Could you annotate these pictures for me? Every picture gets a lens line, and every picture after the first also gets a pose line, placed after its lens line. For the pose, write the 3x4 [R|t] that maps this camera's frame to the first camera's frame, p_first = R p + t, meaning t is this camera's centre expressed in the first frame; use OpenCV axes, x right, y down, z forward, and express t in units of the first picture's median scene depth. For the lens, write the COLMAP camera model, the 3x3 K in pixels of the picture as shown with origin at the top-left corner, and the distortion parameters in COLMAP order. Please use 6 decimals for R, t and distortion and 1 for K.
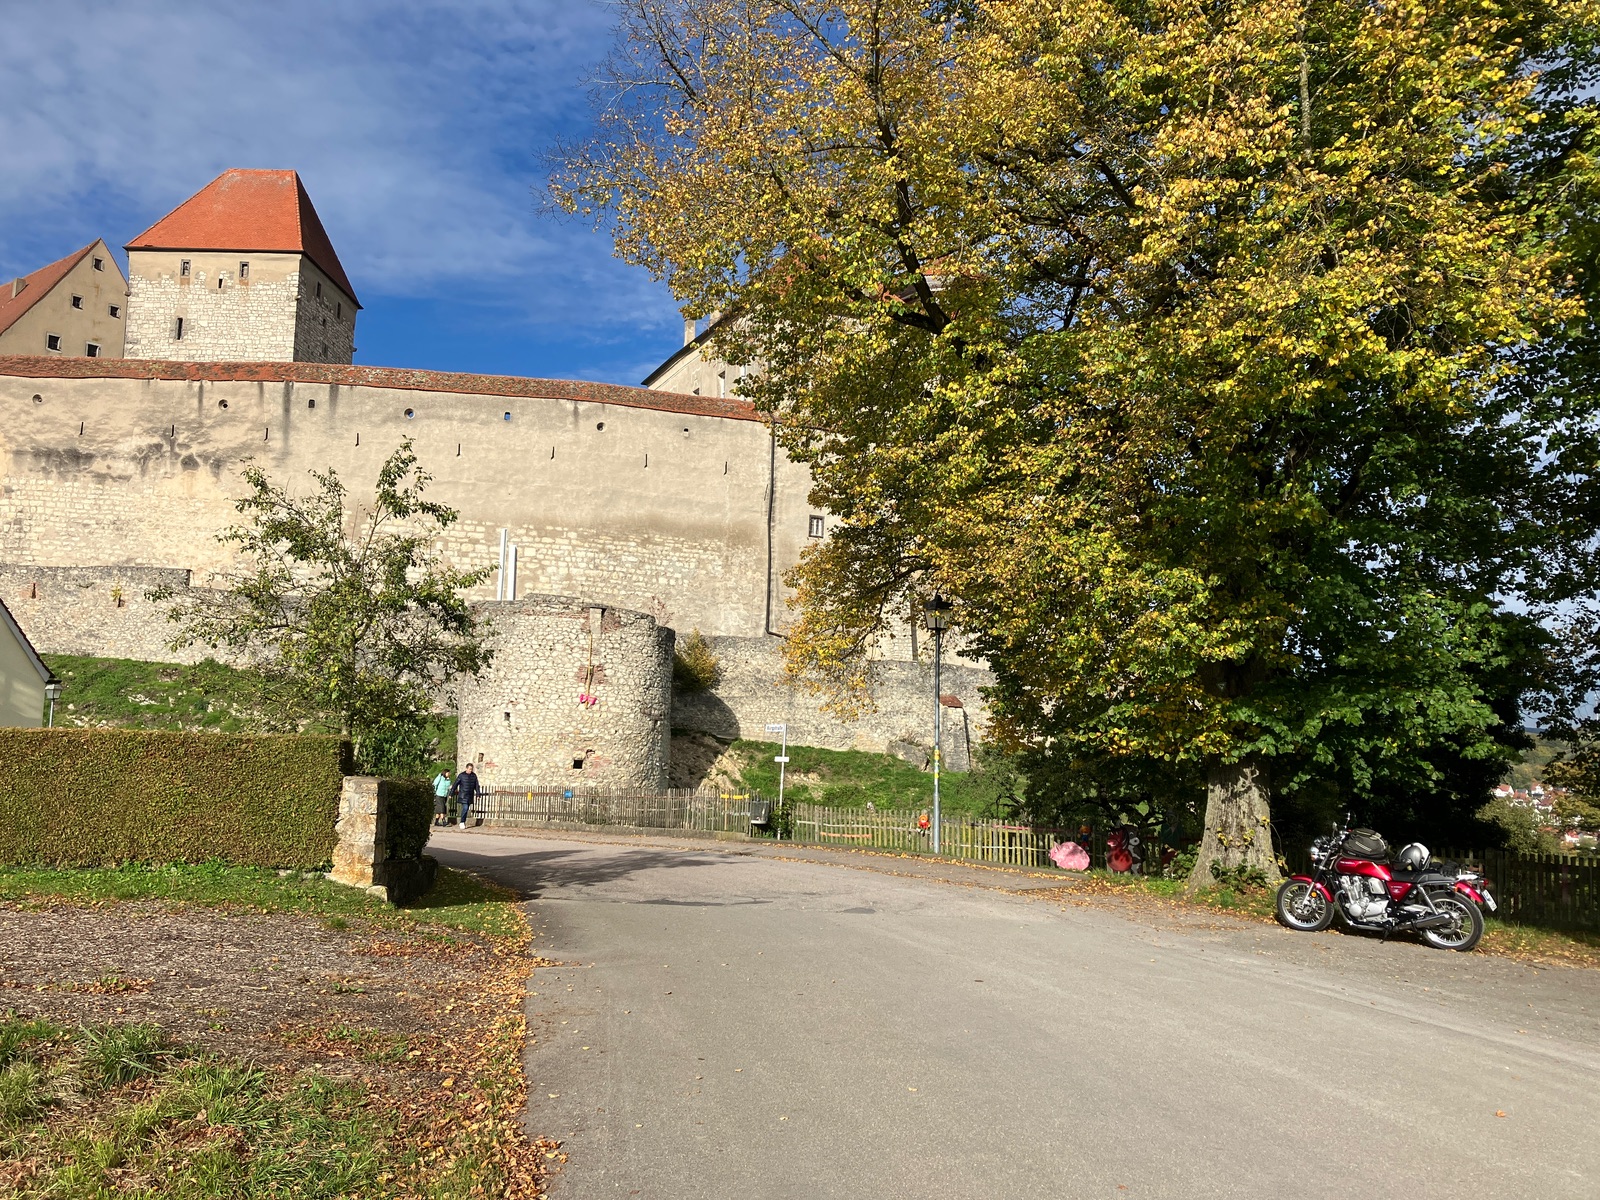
lens RADIAL K [[1276.9, 0, 802.7], [0, 1276.9, 581.1], [0, 0, 1]] dist [0.039695, -0.026591]
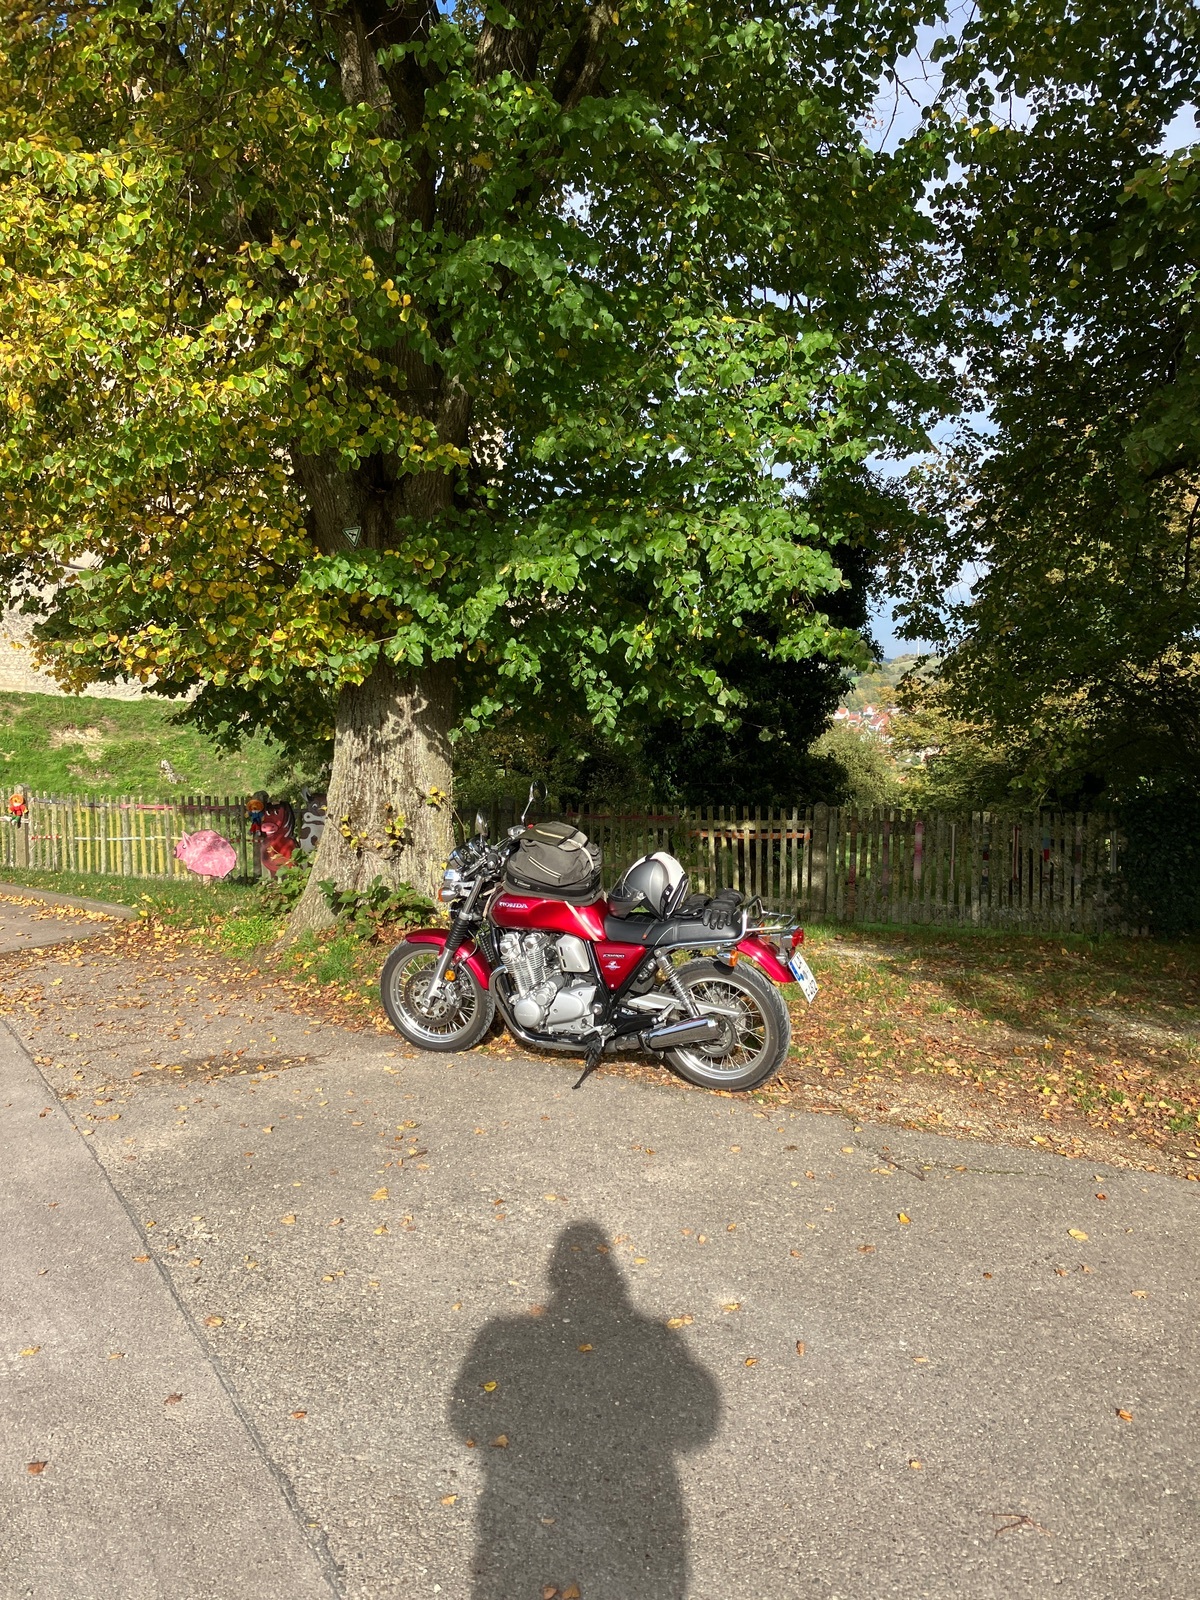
lens RADIAL K [[1276.9, 0, 614.1], [0, 1276.9, 754.3], [0, 0, 1]] dist [0.039695, -0.026591]
pose [[0.949509, -0.046941, 0.310208, 0.072301], [-0.008538, 0.984512, 0.175110, 0.021283], [-0.313623, -0.168917, 0.934402, 0.133797]]
